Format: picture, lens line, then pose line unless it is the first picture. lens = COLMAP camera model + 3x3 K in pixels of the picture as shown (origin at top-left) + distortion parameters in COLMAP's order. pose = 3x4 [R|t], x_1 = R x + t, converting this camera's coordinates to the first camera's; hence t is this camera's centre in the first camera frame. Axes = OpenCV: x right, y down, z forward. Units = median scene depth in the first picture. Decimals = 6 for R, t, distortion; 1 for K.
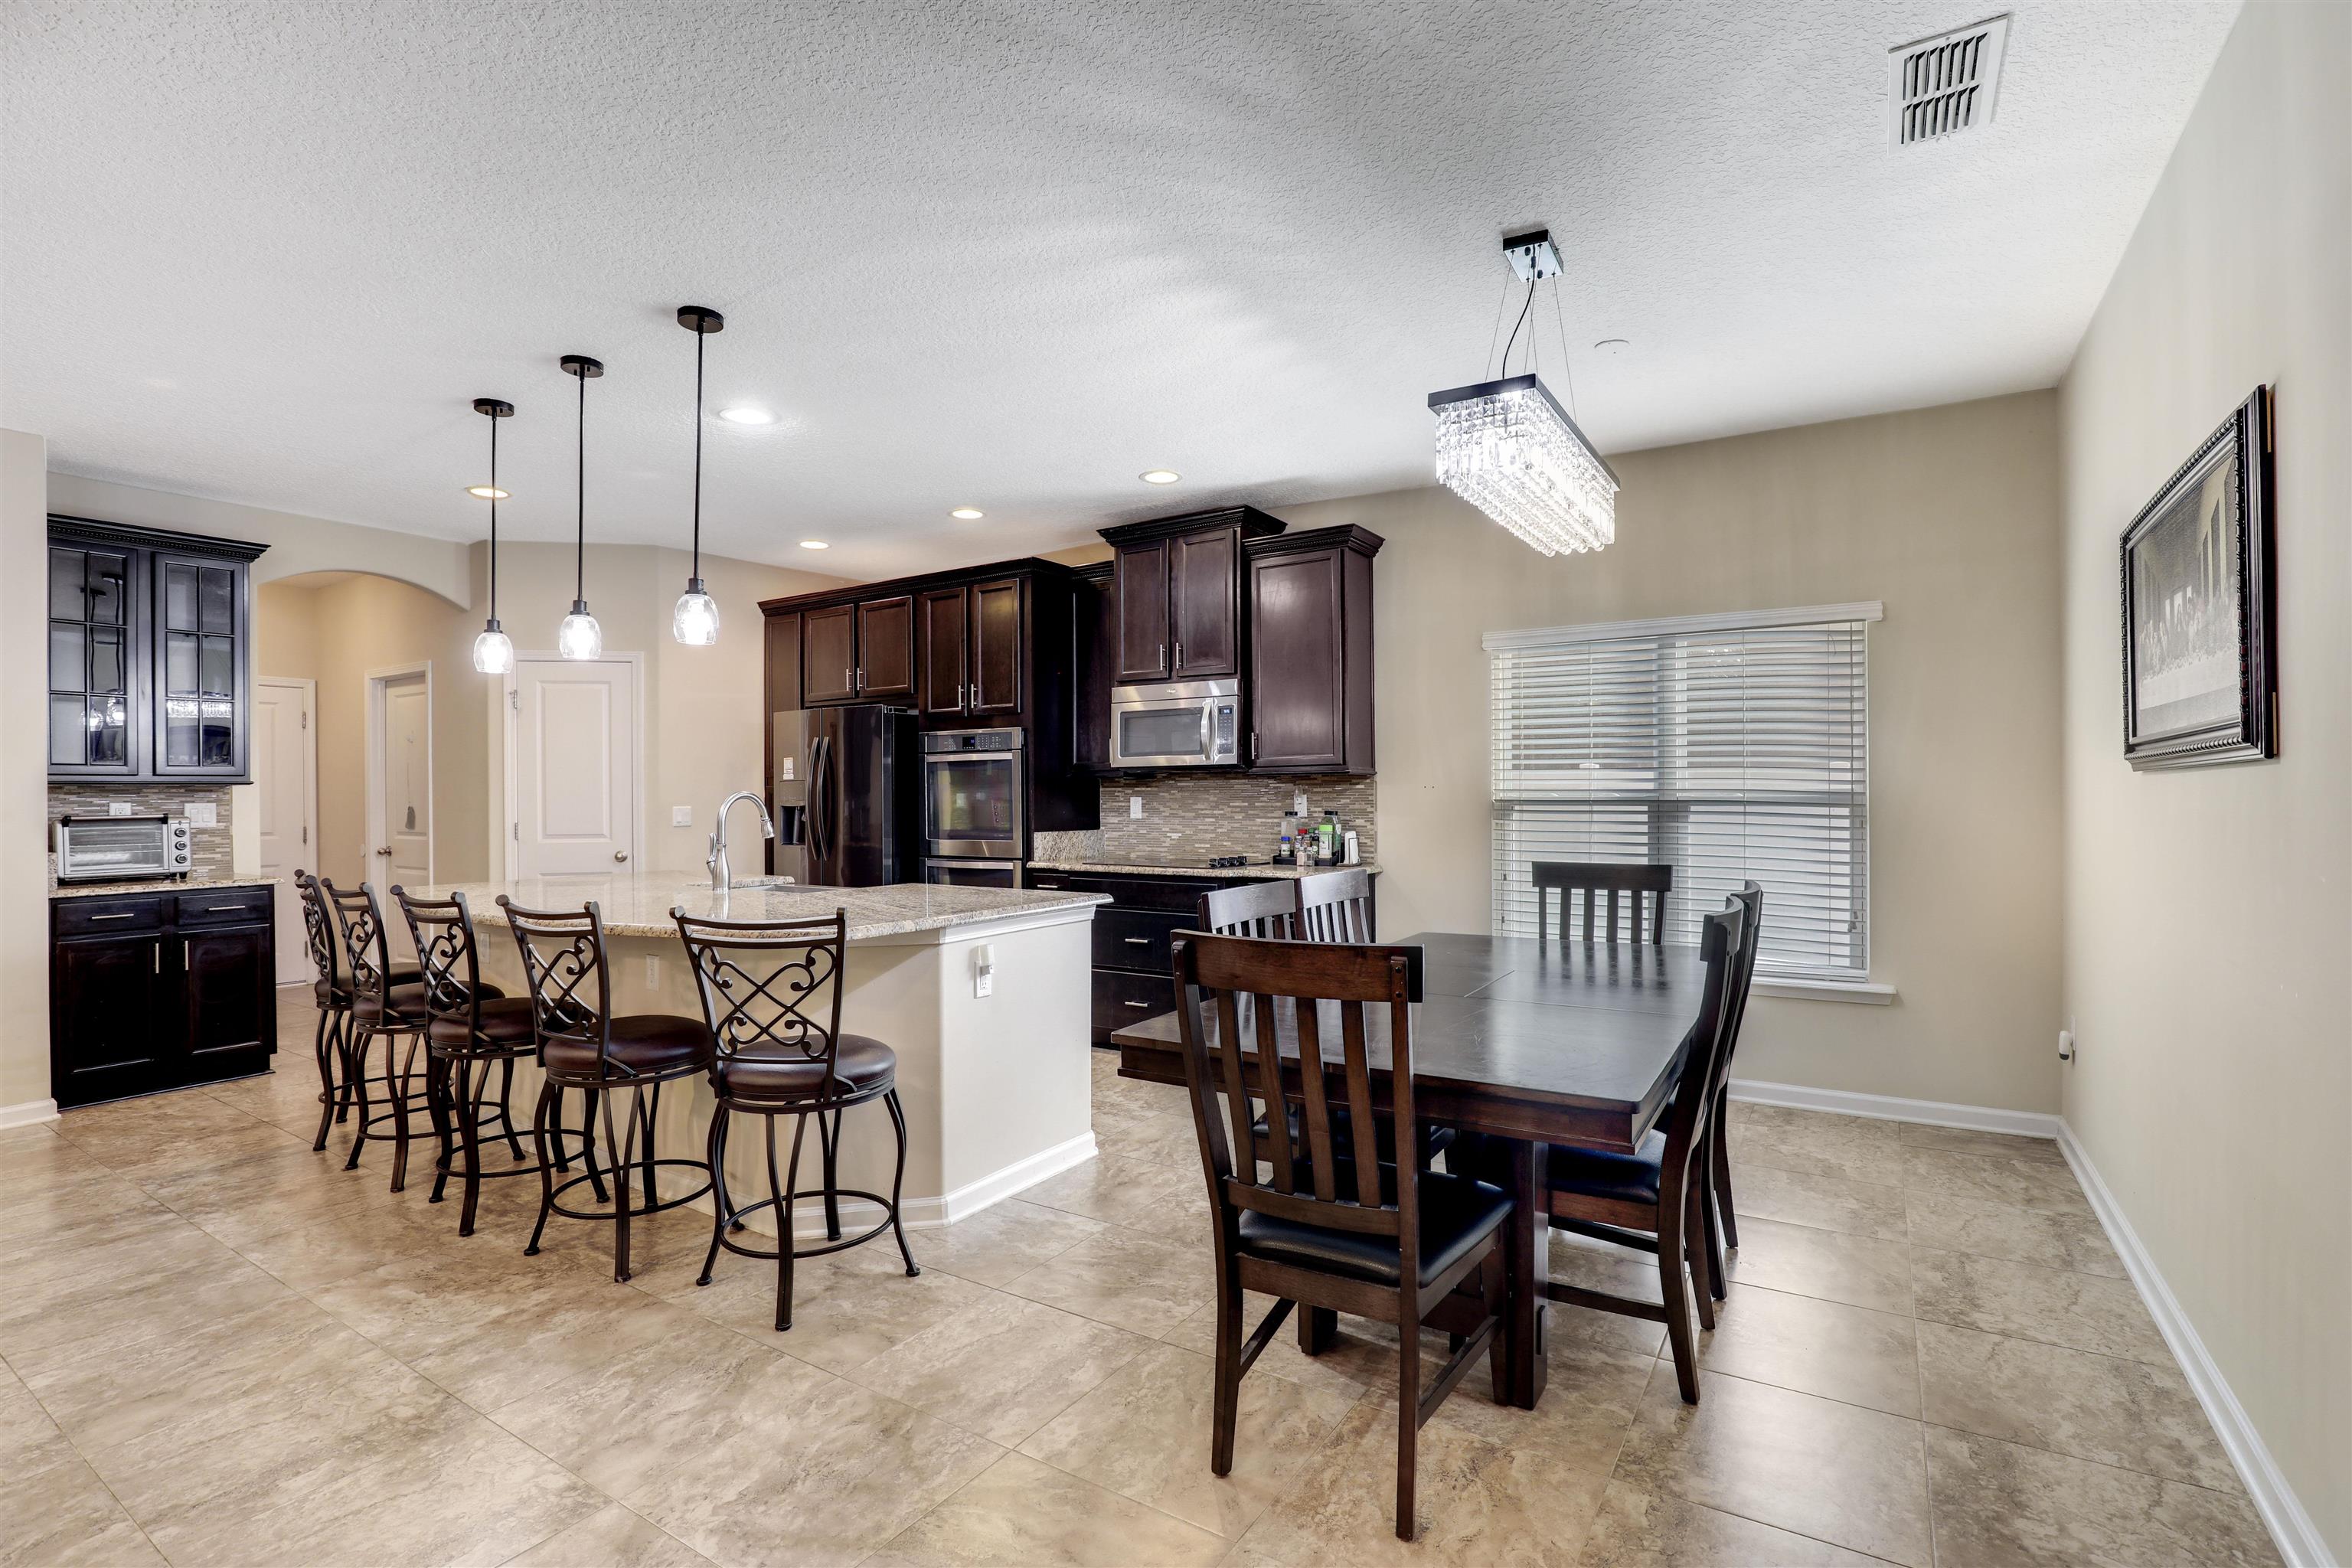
lens RADIAL K [[1068.4, 0, 1197.9], [0, 1068.4, 798.1], [0, 0, 1]] dist [-0.030175, 0.005277]
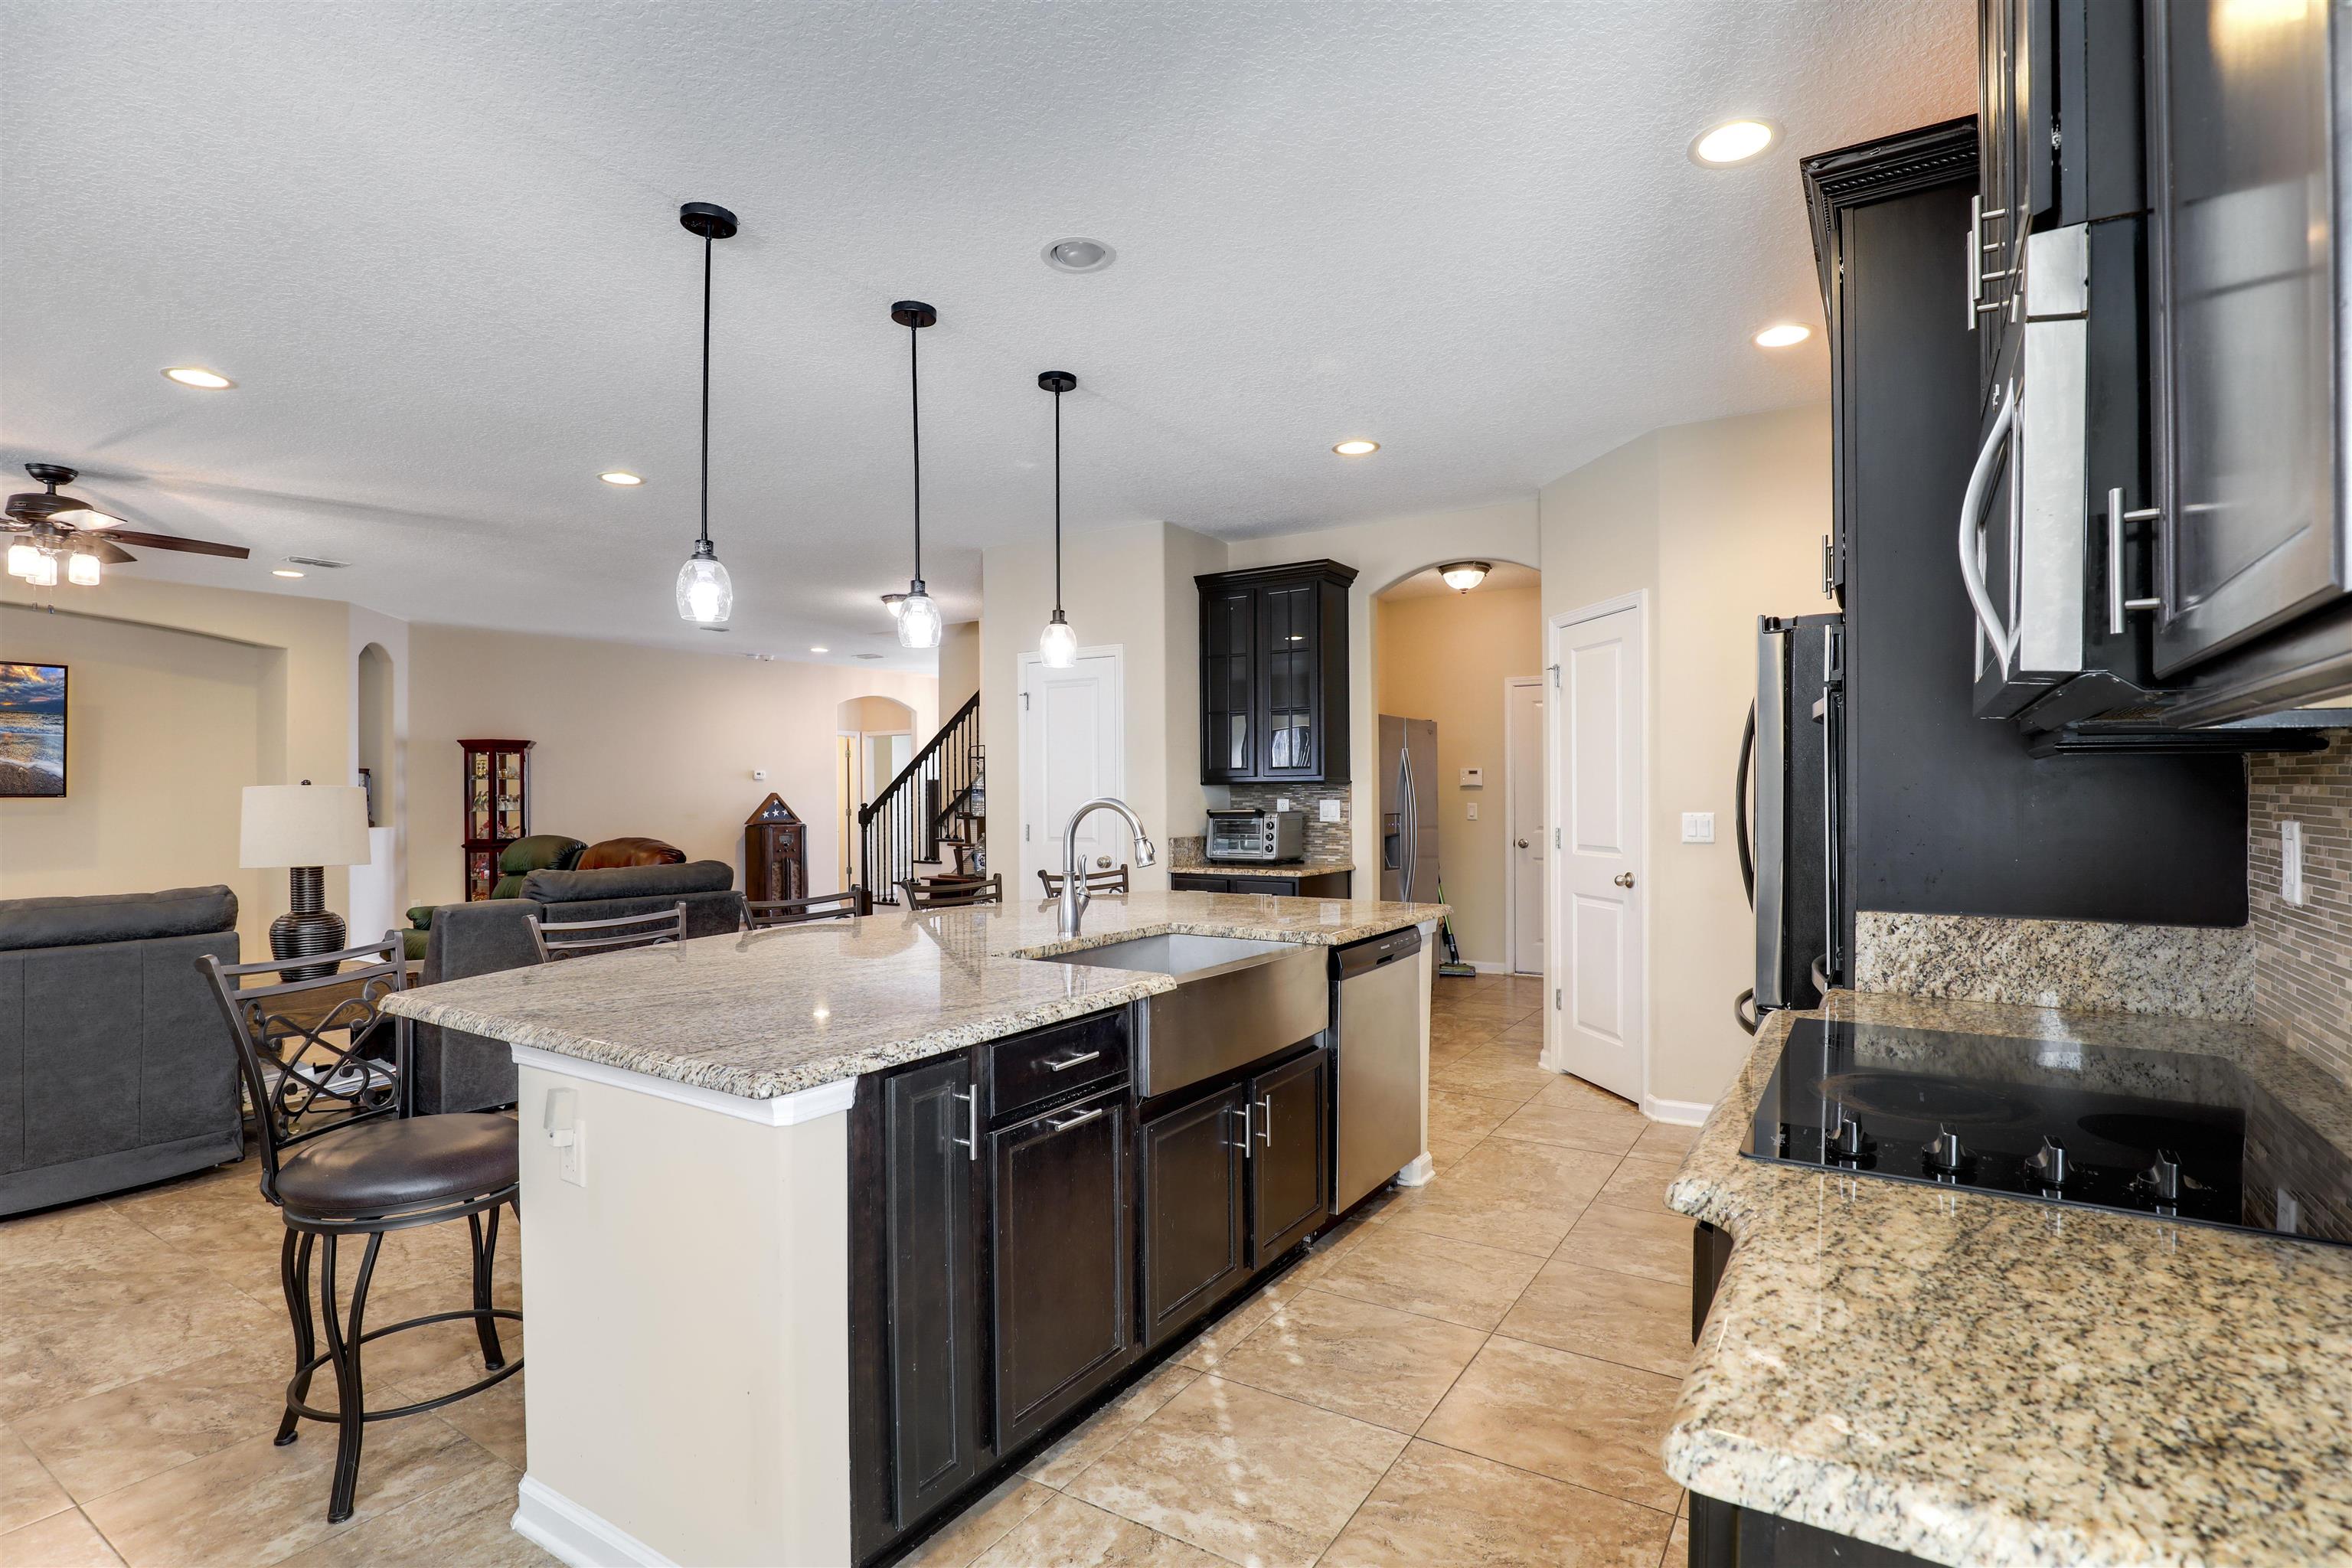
lens RADIAL K [[1101.1, 0, 1215.1], [0, 1101.1, 794.1], [0, 0, 1]] dist [-0.027187, 0.005588]
pose [[0.016646, 0.008460, -0.999826, 0.221213], [0.000586, 0.999964, 0.008471, -0.010940], [0.999861, -0.000727, 0.016640, 0.808713]]
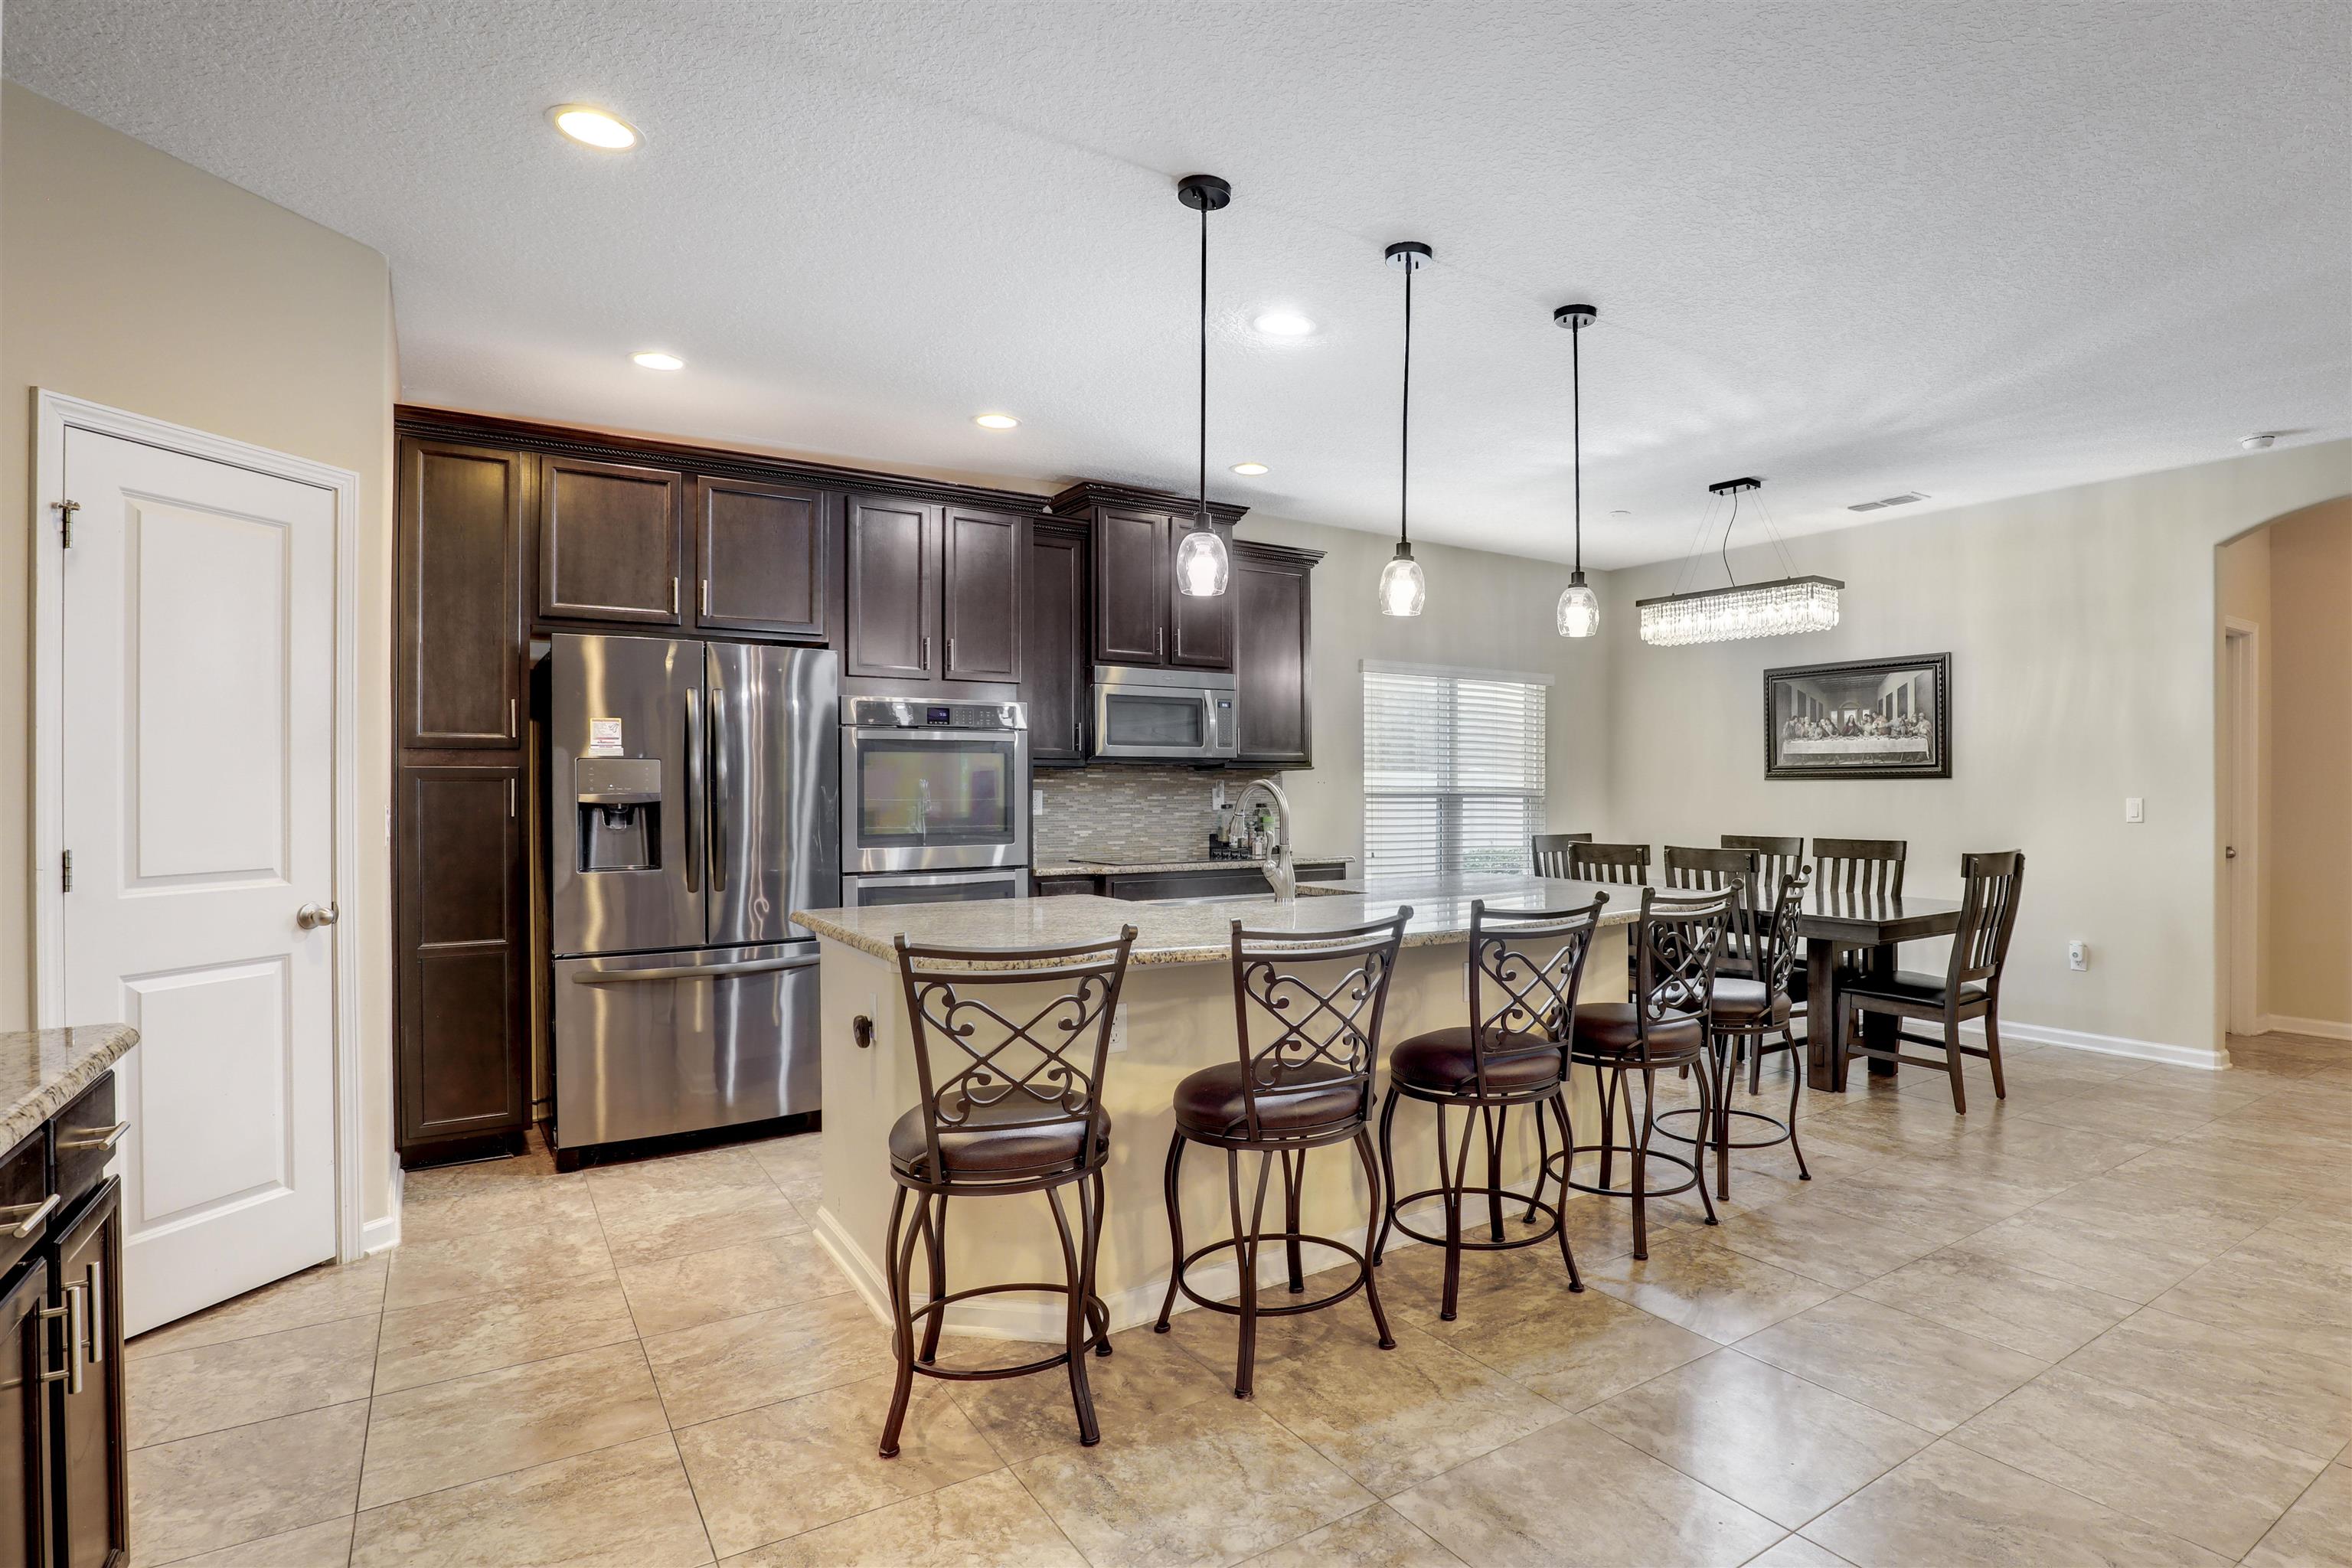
lens RADIAL K [[1215.0, 0, 1286.1], [0, 1215.0, 787.5], [0, 0, 1]] dist [-0.035826, -0.001607]
pose [[0.387815, 0.005347, 0.921722, -0.974307], [0.000998, 0.999980, -0.006221, 0.003435], [-0.921737, 0.003332, 0.387802, 0.474294]]
